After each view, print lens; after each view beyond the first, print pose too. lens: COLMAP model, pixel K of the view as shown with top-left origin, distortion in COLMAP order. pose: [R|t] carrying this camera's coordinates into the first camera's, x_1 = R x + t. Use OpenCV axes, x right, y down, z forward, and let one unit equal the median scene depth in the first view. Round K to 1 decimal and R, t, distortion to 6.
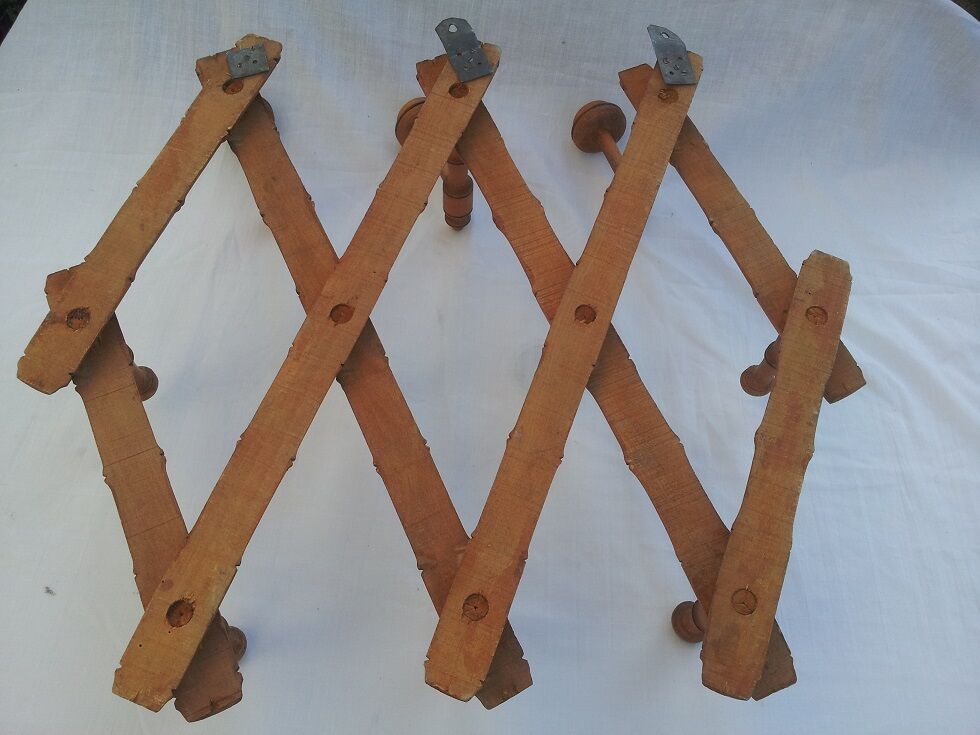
lens RADIAL K [[824.0, 0, 490.0], [0, 824.0, 367.5], [0, 0, 1]] dist [0.093172, -0.259758]
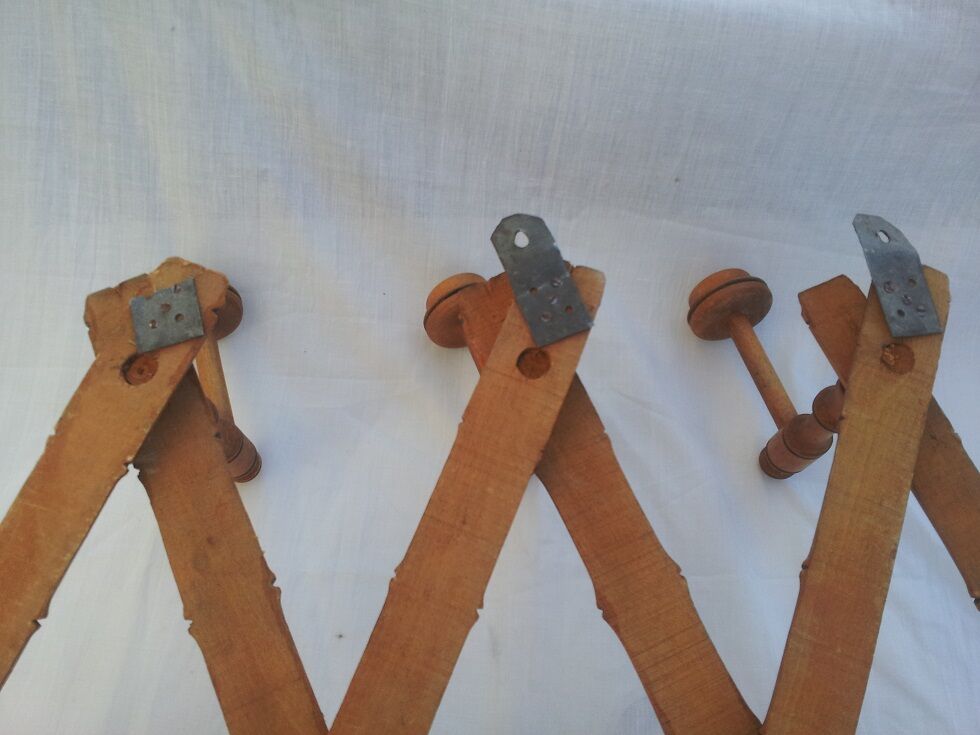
lens RADIAL K [[824.0, 0, 490.0], [0, 824.0, 367.5], [0, 0, 1]] dist [0.093172, -0.259758]
pose [[0.999421, 0.000891, -0.034011, -0.047855], [0.000969, 0.998506, 0.054625, -0.356725], [0.034009, -0.054627, 0.997928, 0.423574]]
